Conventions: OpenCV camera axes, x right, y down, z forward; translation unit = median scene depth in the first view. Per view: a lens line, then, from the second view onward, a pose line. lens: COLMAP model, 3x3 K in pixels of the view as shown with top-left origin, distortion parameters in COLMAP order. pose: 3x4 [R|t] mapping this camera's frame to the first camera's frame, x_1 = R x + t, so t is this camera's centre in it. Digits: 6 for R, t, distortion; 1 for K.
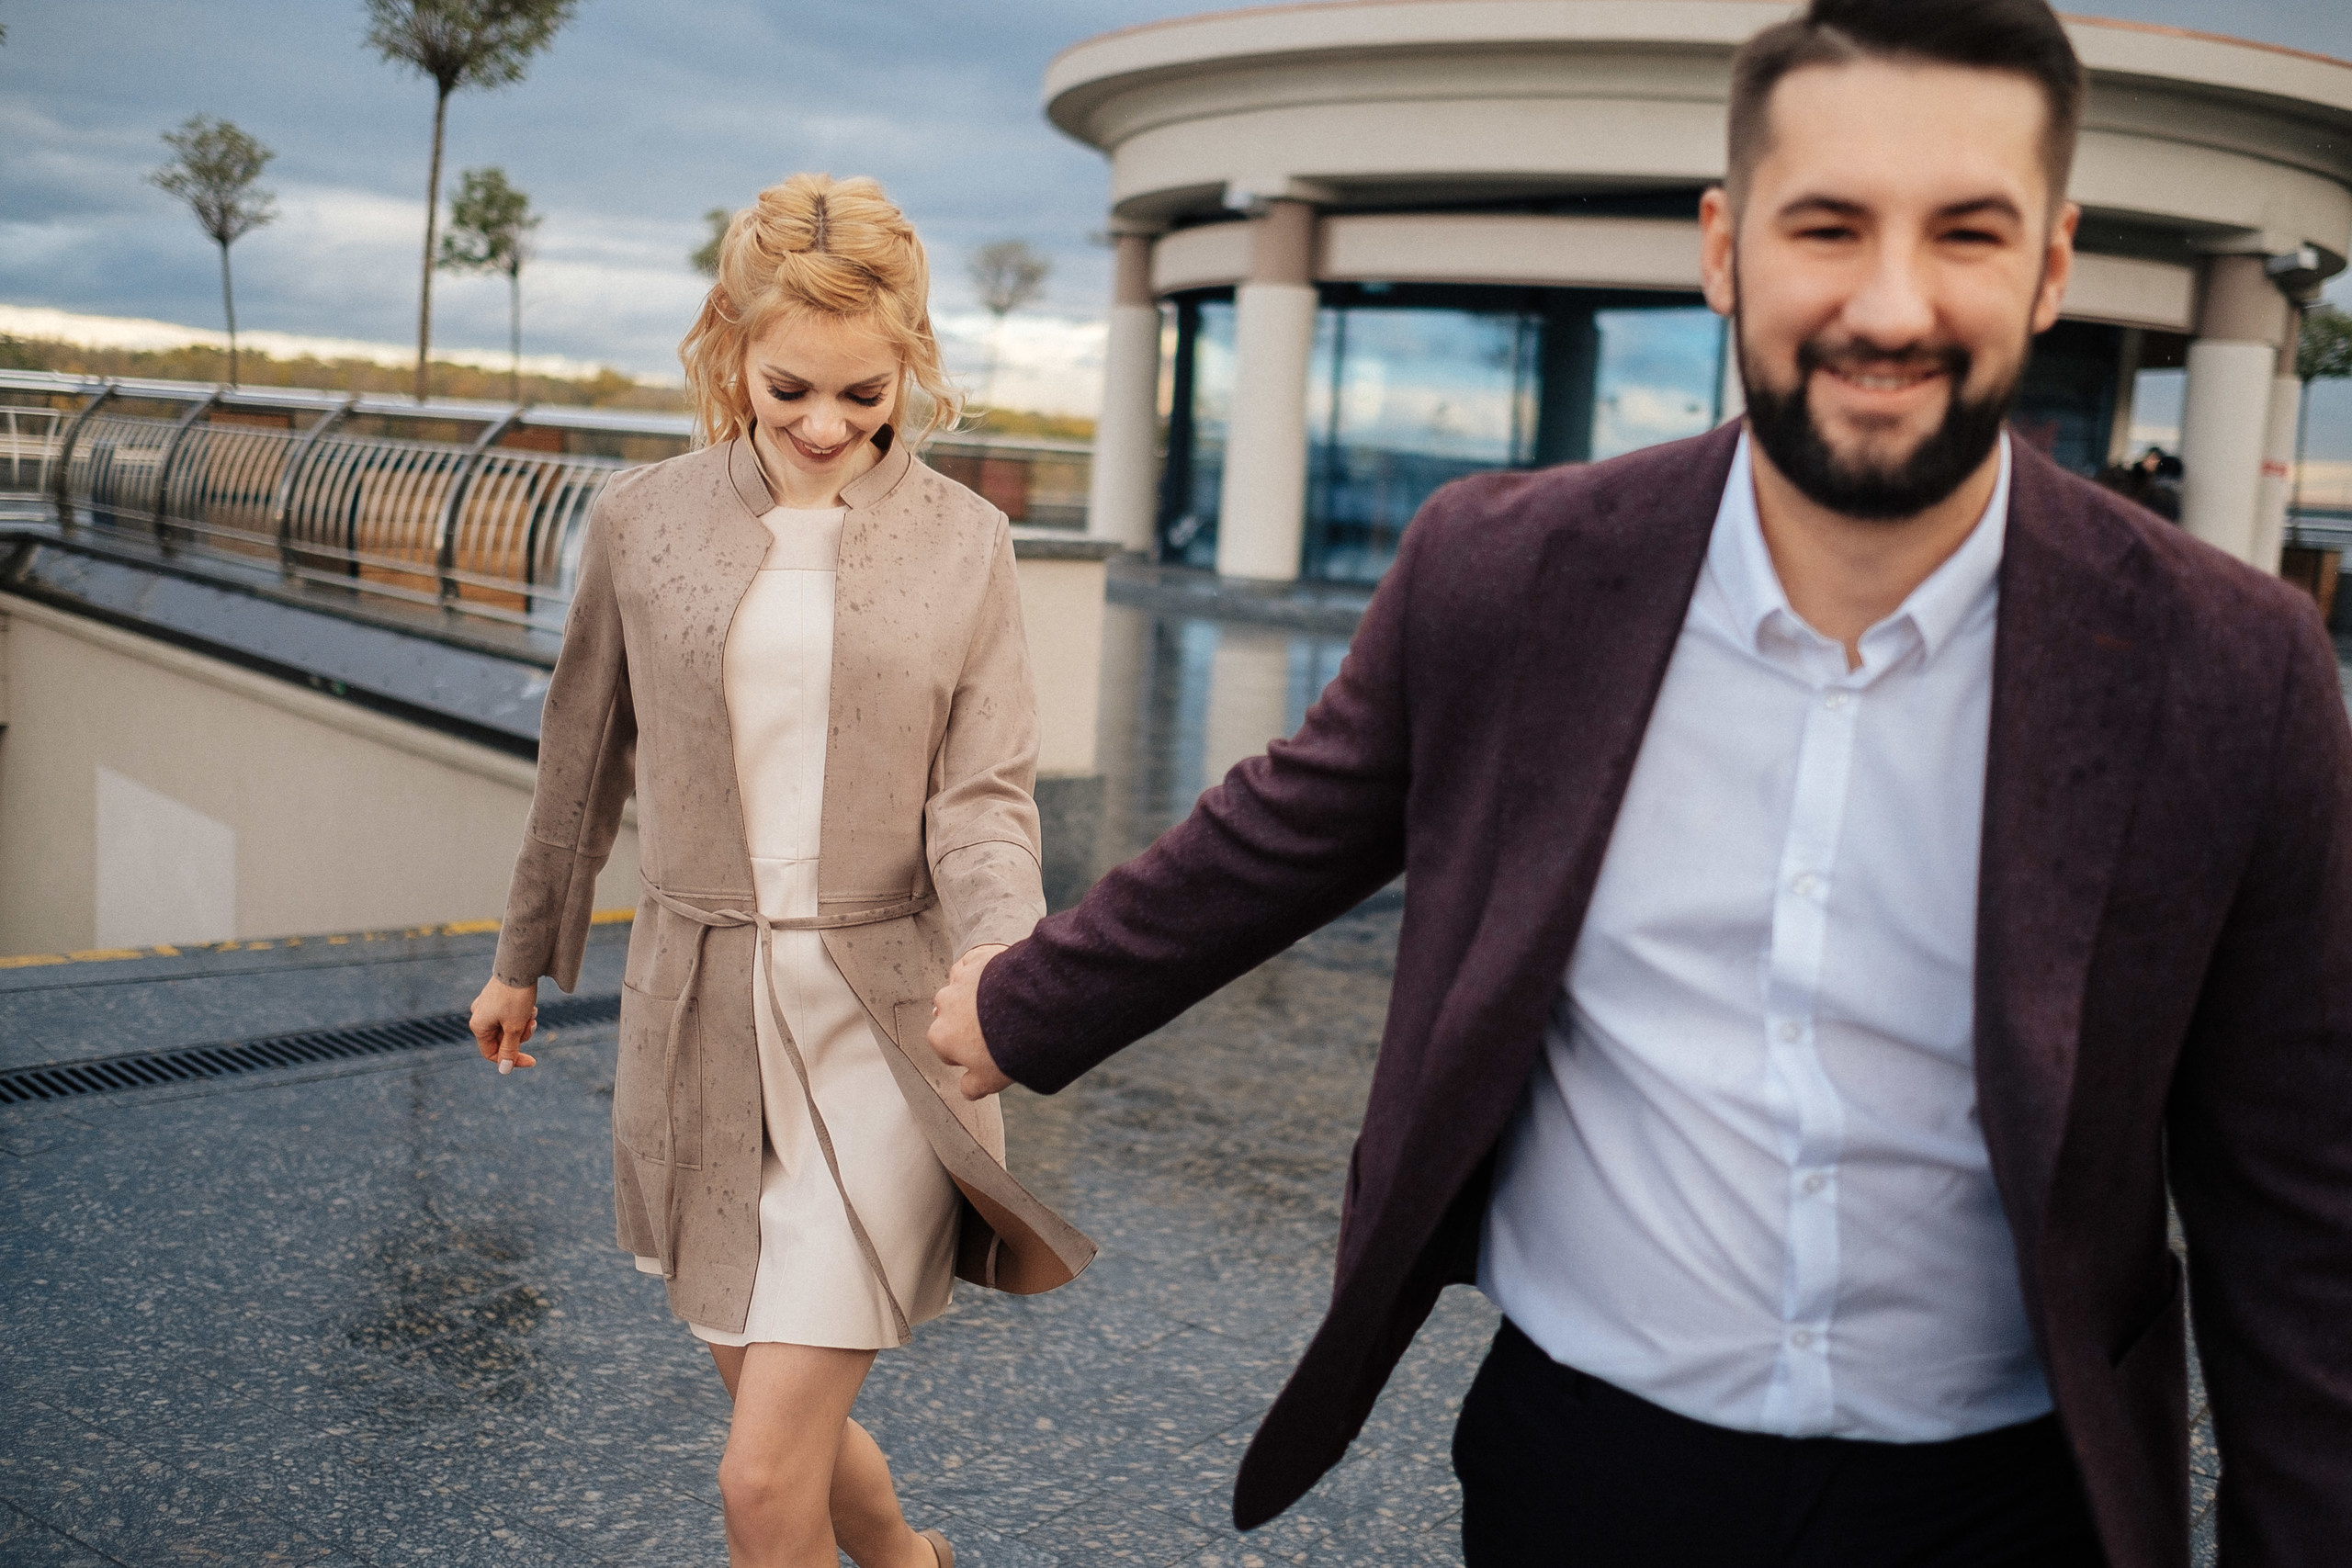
lens RADIAL K [[2341.5, 0, 1176.0], [0, 2341.5, 784.0], [0, 0, 1]] dist [-0.013080, 0.038405]
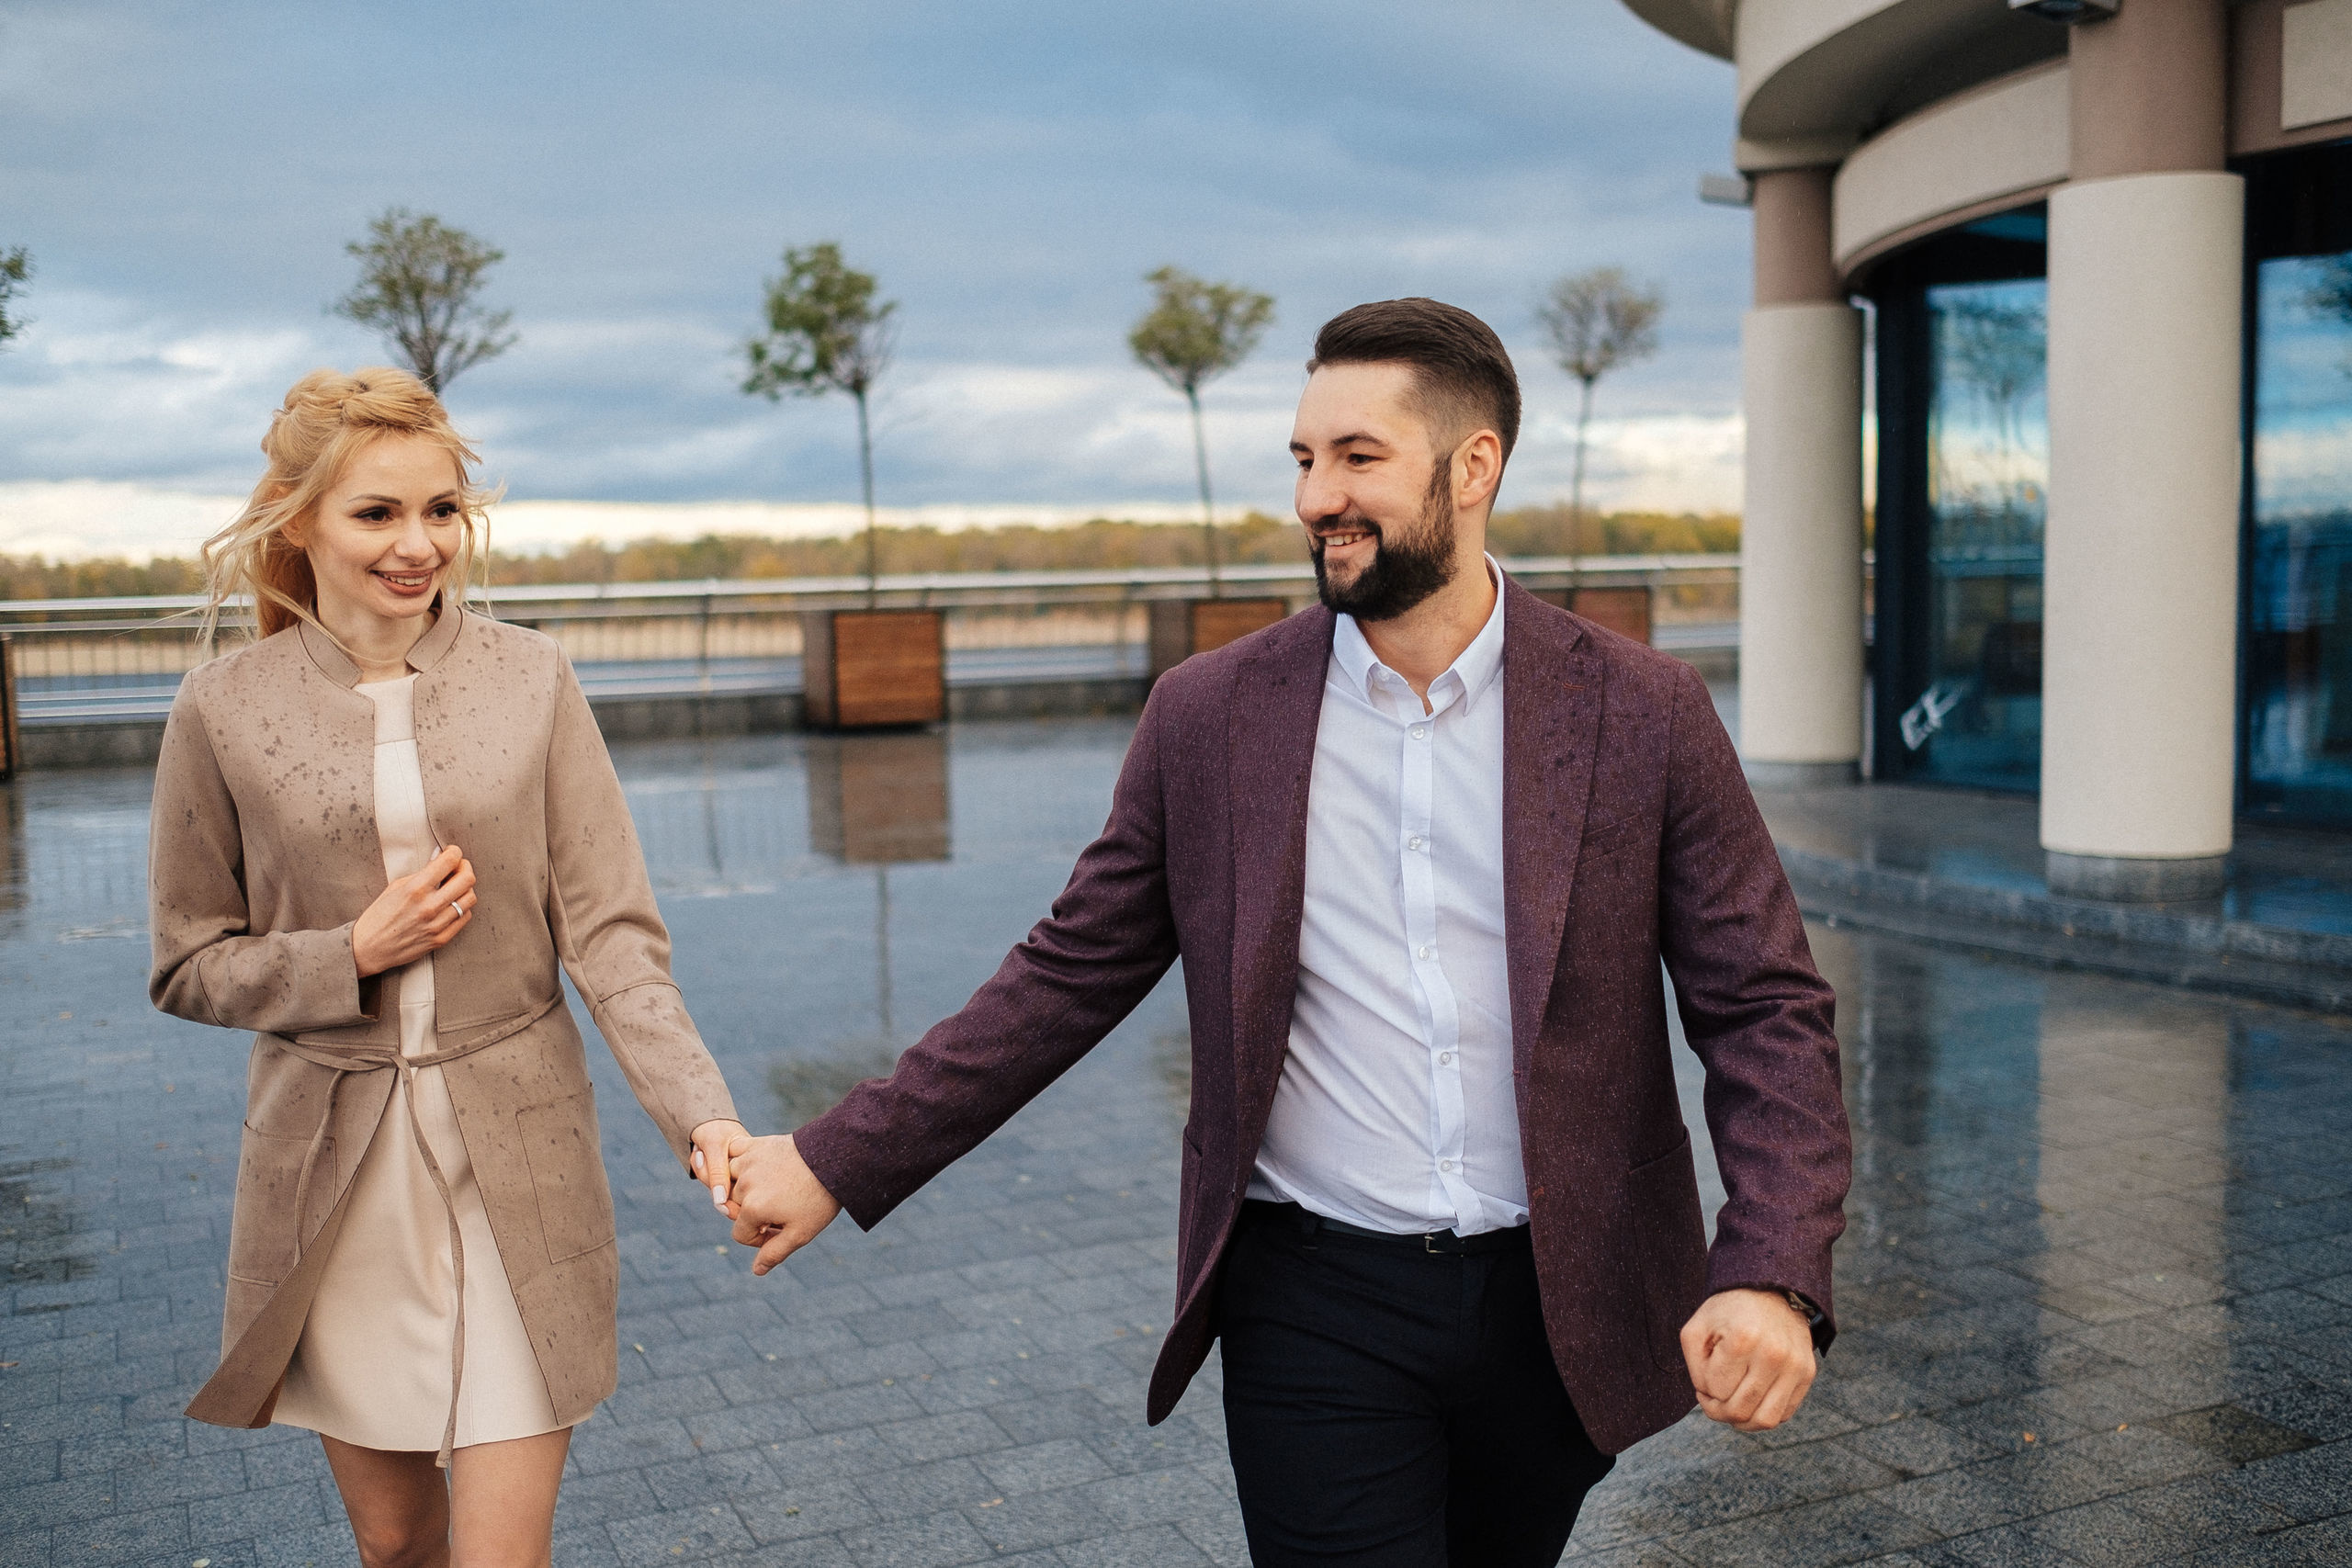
lens RADIAL K [[2341.5, 0, 1176.0], [0, 2341.5, 784.0], [0, 0, 1]] dist [-0.013080, 0.038405]
pose [[0.958438, -0.060370, -0.278840, -0.020692], [0.046316, 0.997315, -0.056721, -0.126135], [0.281515, 0.041449, 0.958661, 0.788331]]
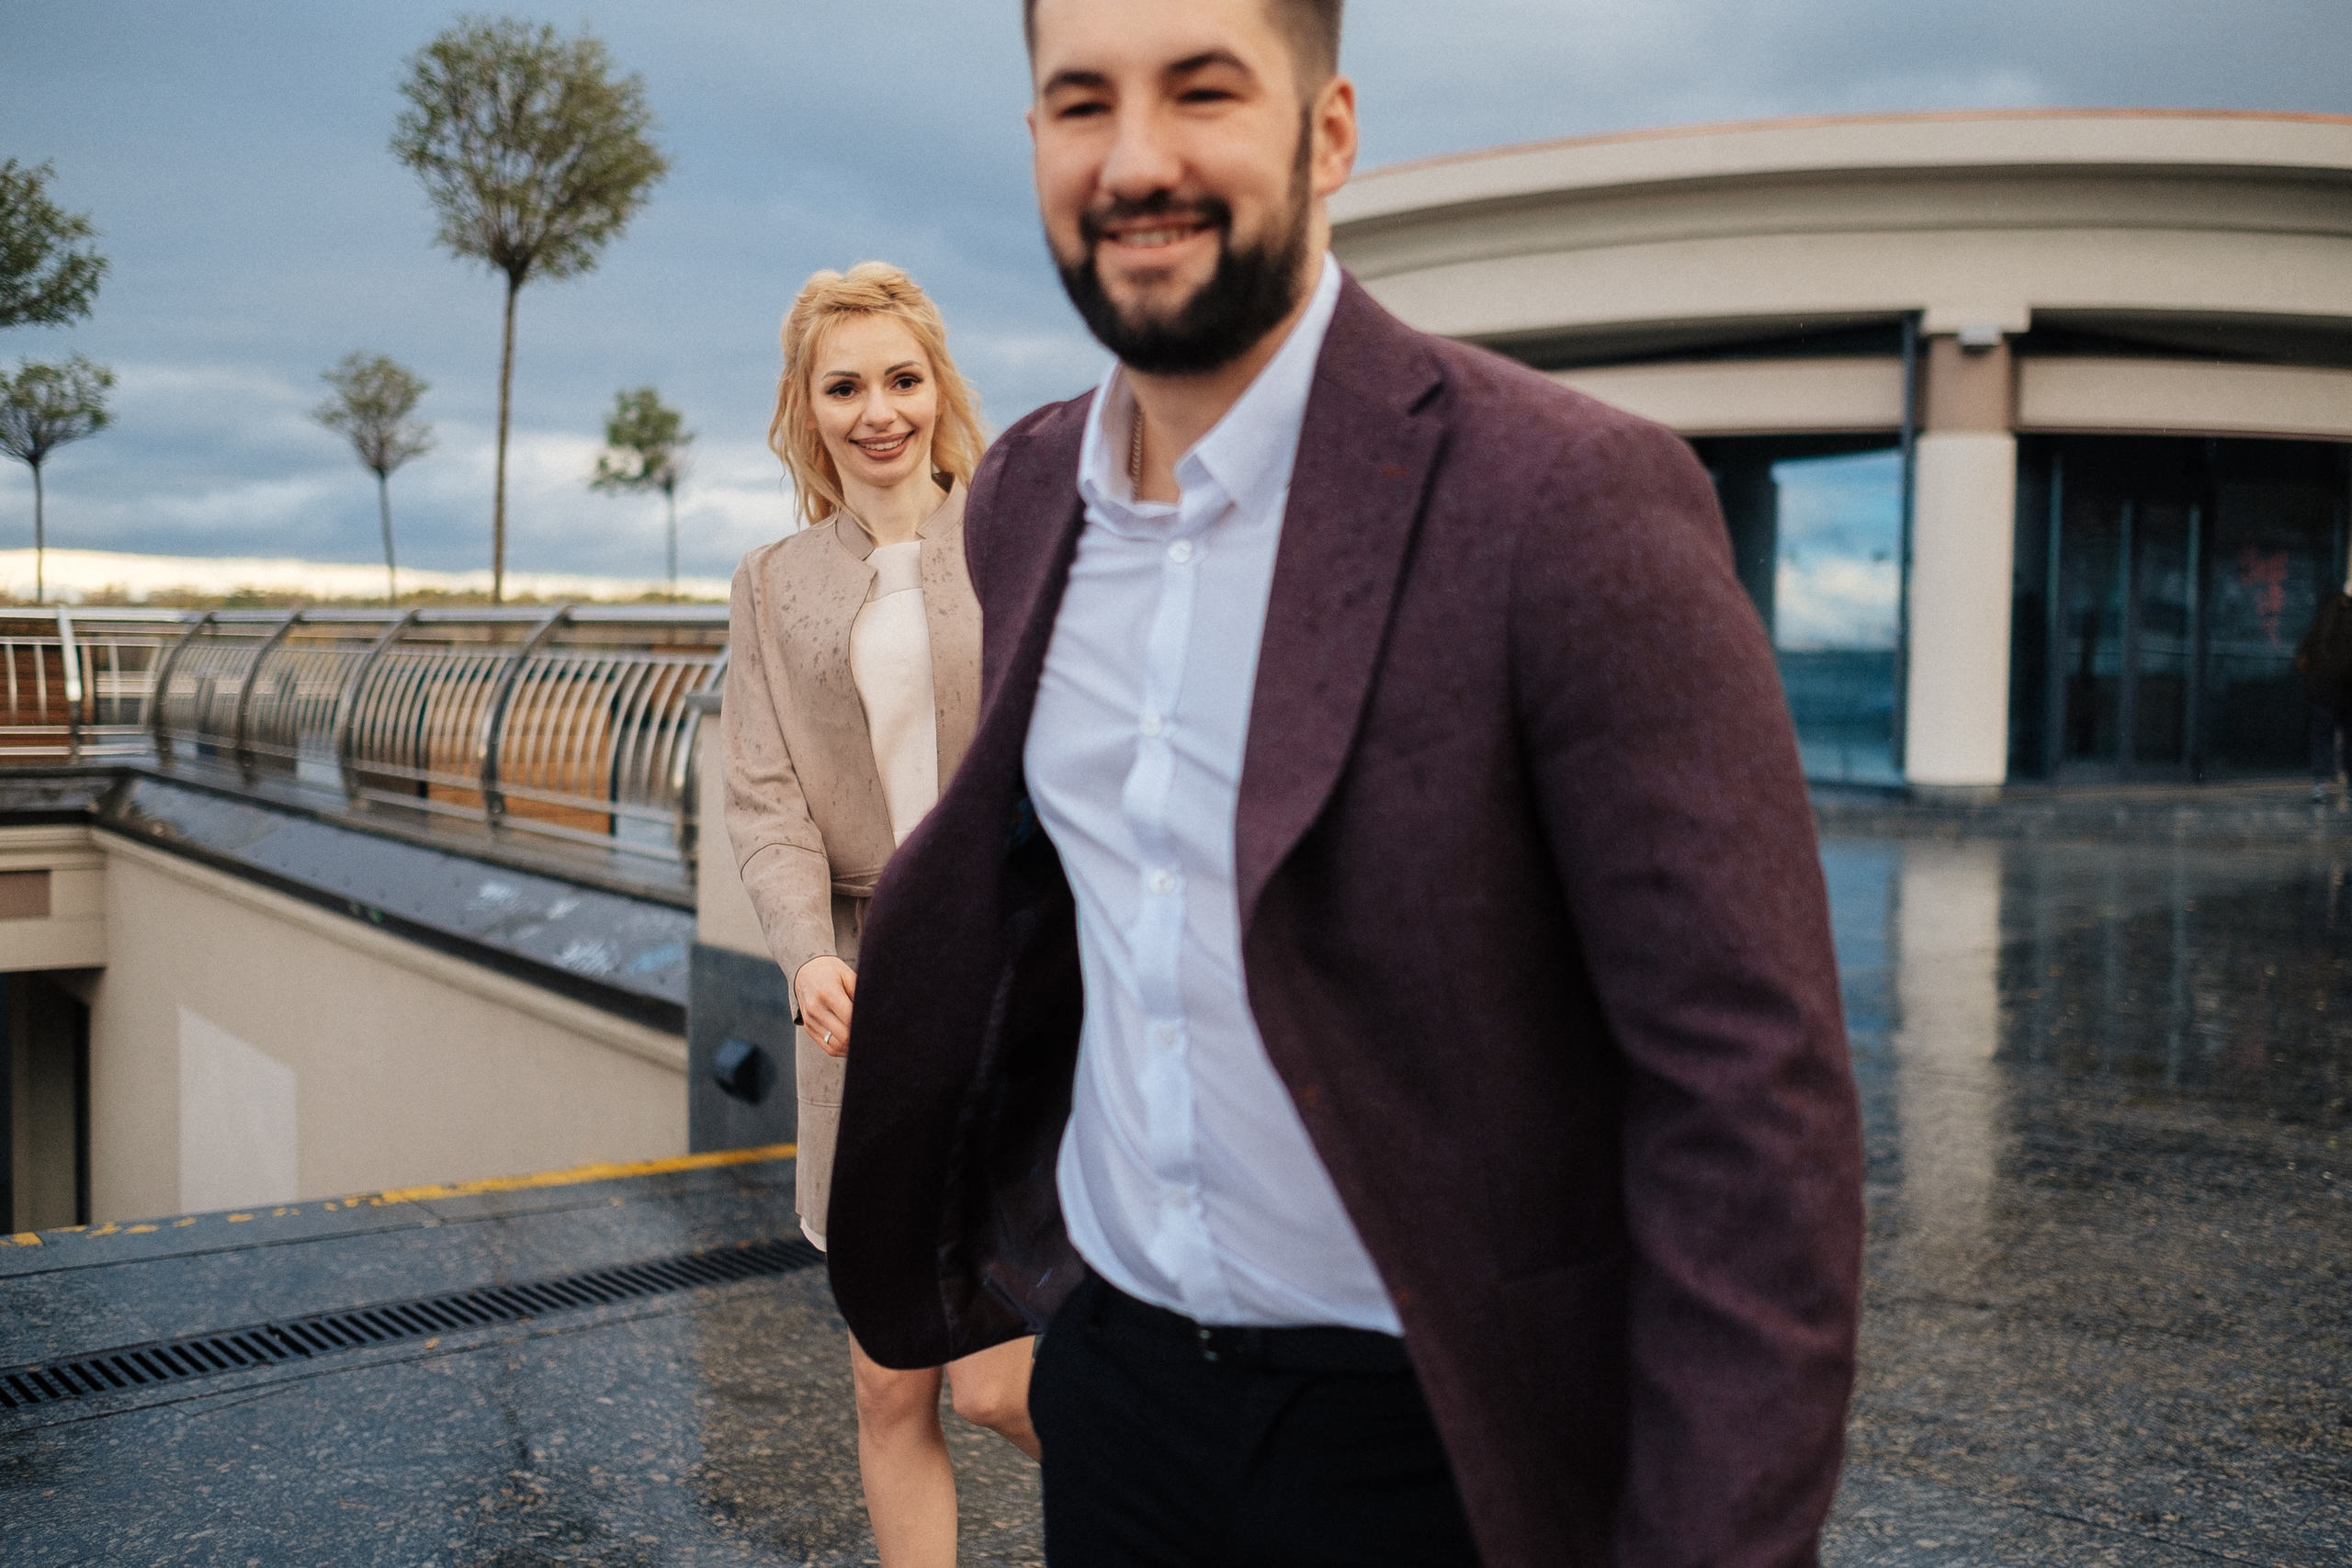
lens RADIAL K [[2341.5, 0, 1176.0], [0, 2341.5, 784.0], [0, 0, 1]] dist [-0.013080, 0.038405]
pose [[0.995321, -0.042628, -0.086717, 0.027522], [0.035182, 0.995704, -0.085653, -0.002285], [0.089995, 0.082201, 0.992544, 0.087124]]
